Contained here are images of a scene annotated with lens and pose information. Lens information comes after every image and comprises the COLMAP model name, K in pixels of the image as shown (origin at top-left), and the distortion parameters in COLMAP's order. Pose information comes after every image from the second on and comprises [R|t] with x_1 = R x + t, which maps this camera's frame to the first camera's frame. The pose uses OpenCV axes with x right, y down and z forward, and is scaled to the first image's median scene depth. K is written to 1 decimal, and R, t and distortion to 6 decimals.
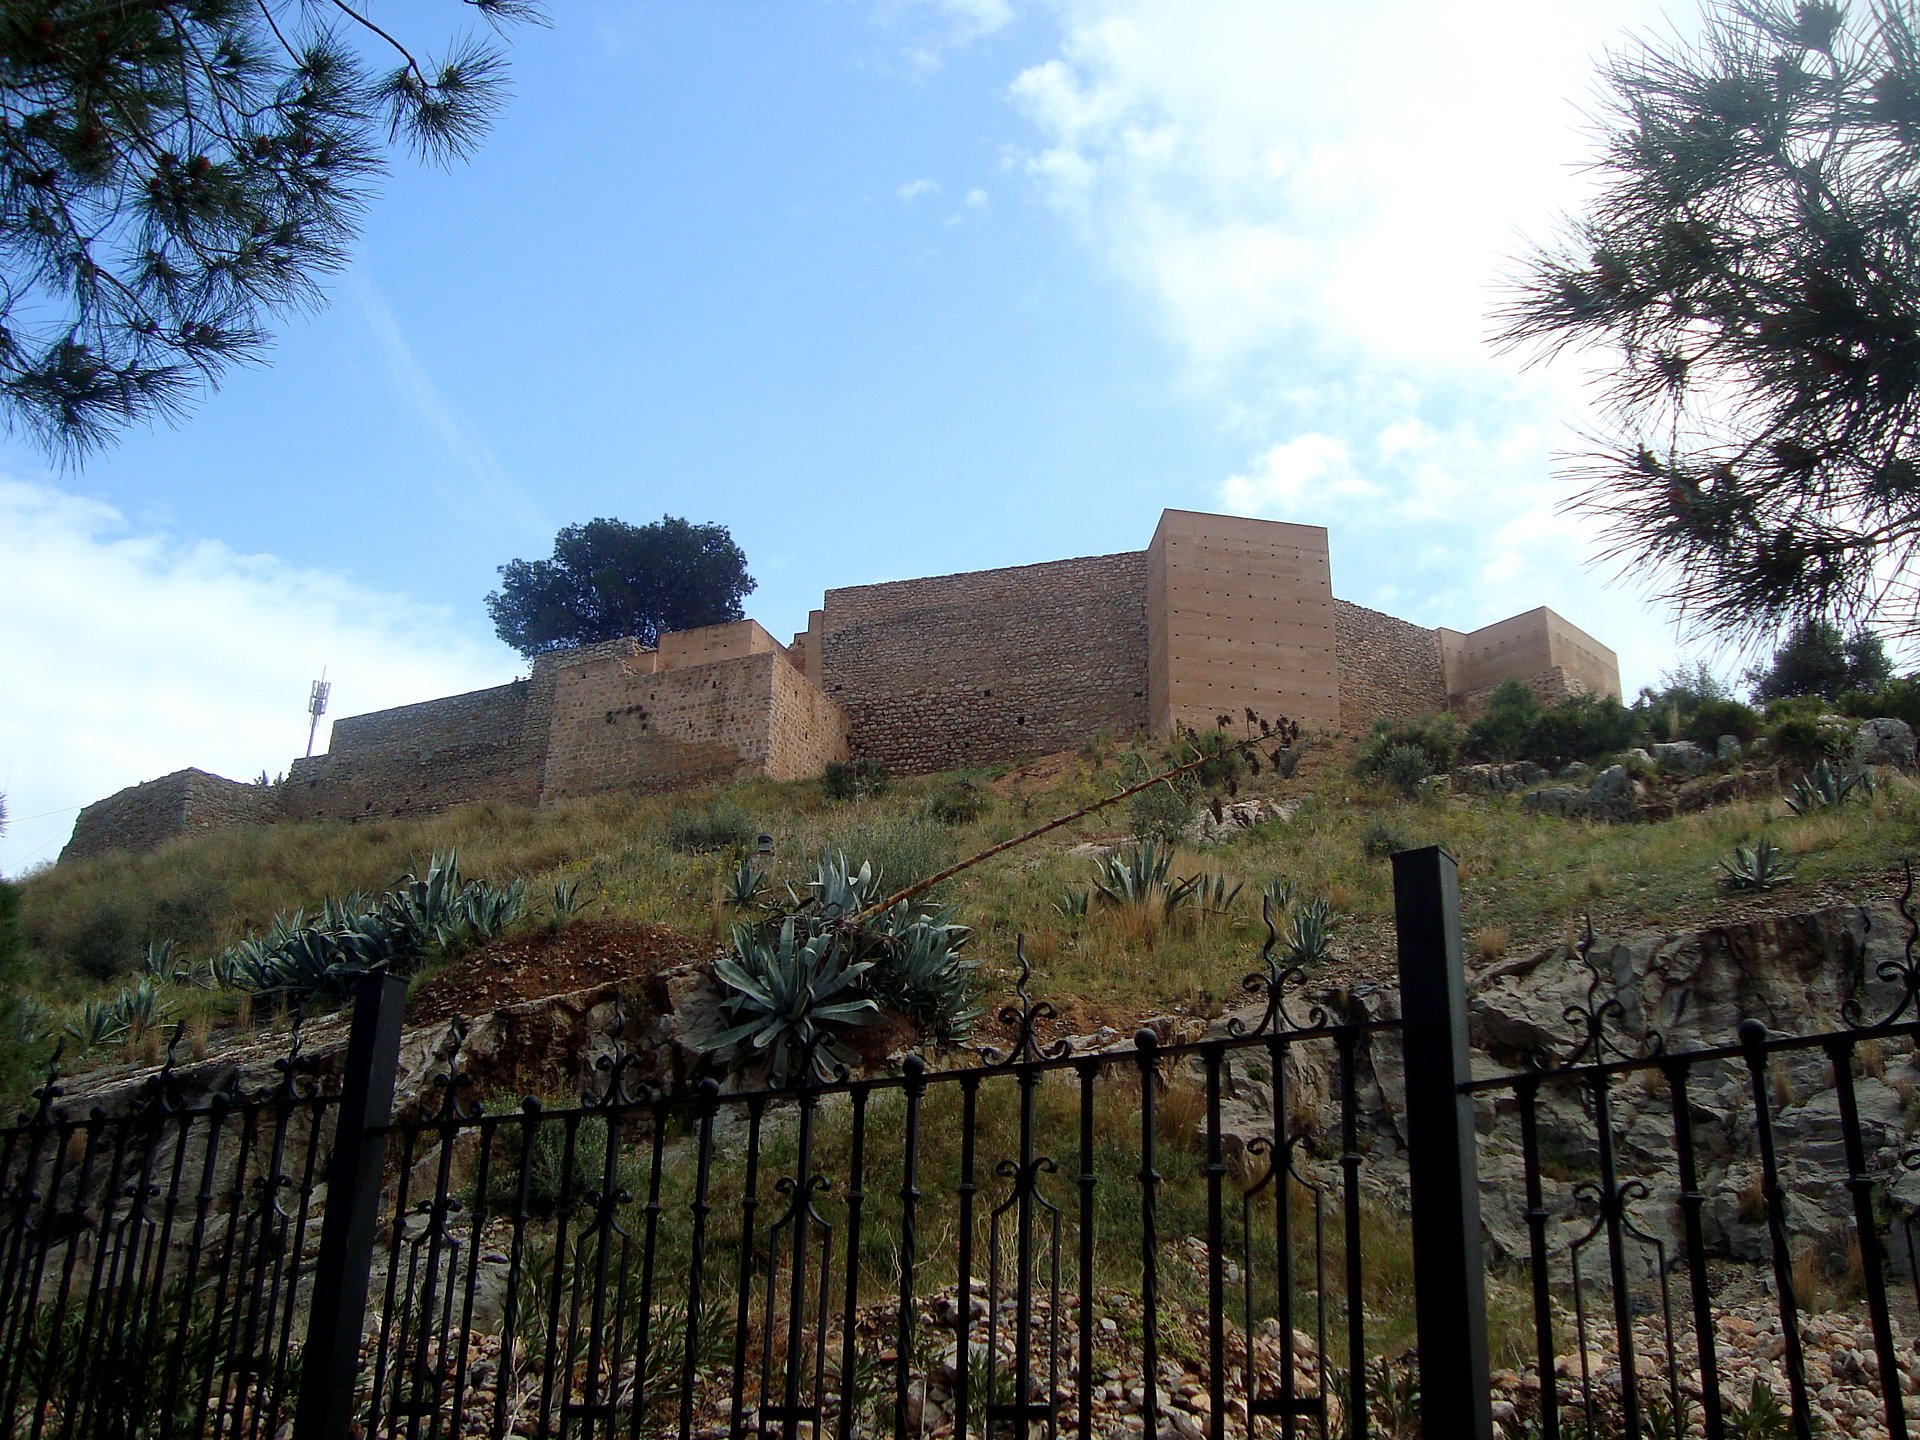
lens RADIAL K [[1996.0, 0, 960.0], [0, 1996.0, 720.0], [0, 0, 1]] dist [-0.180774, -0.001077]
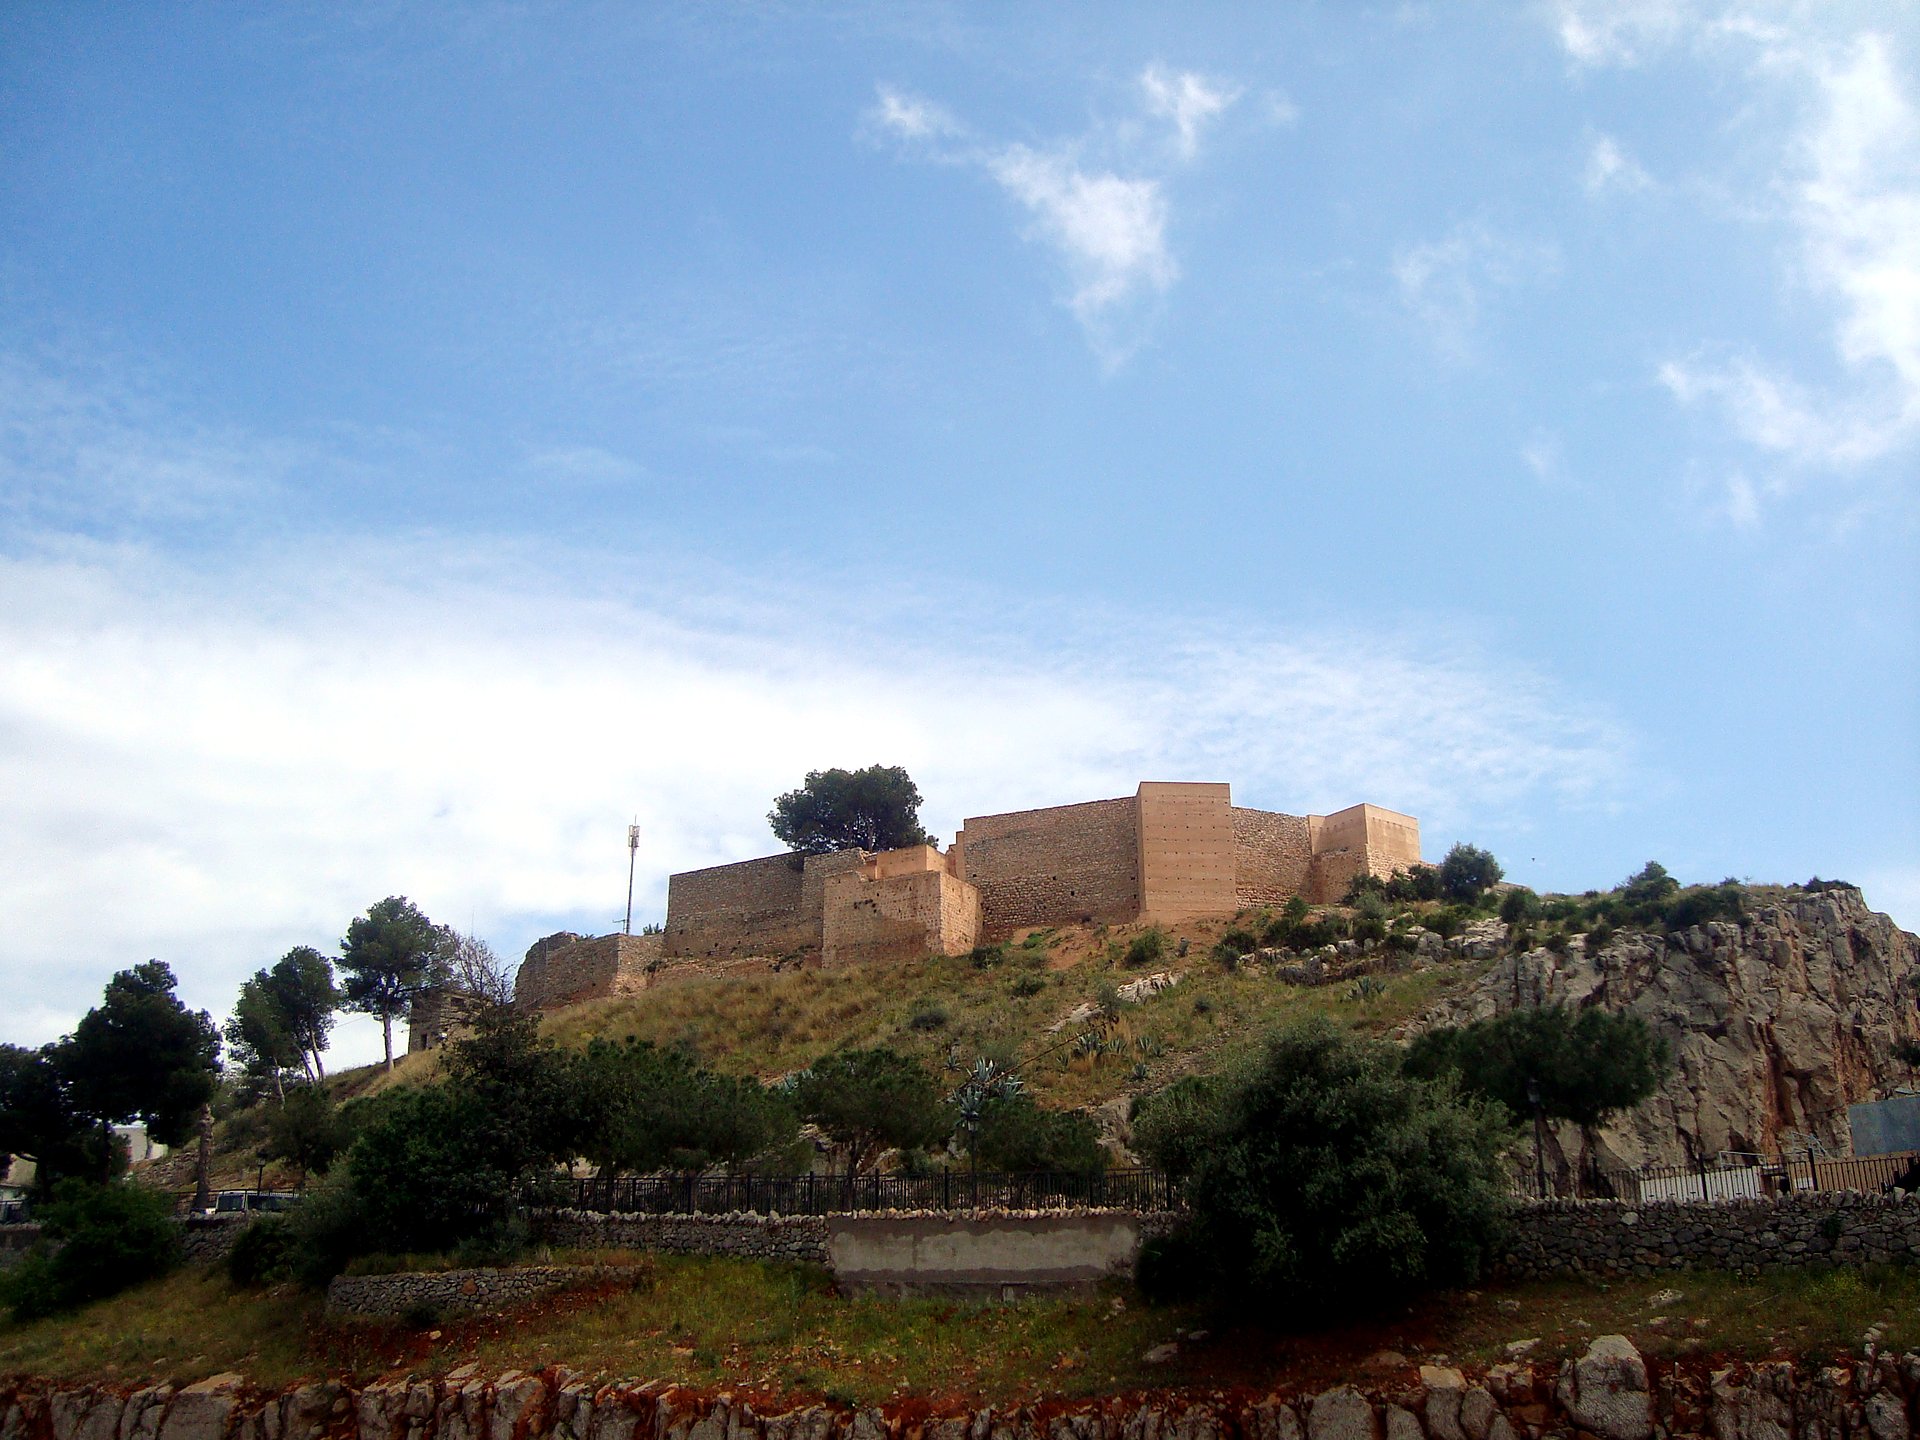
lens RADIAL K [[1996.0, 0, 960.0], [0, 1996.0, 720.0], [0, 0, 1]] dist [-0.180774, -0.001077]
pose [[0.995843, -0.061102, -0.067553, 0.060958], [0.063947, 0.997119, 0.040796, -0.243249], [0.064866, -0.044947, 0.996881, -0.863429]]
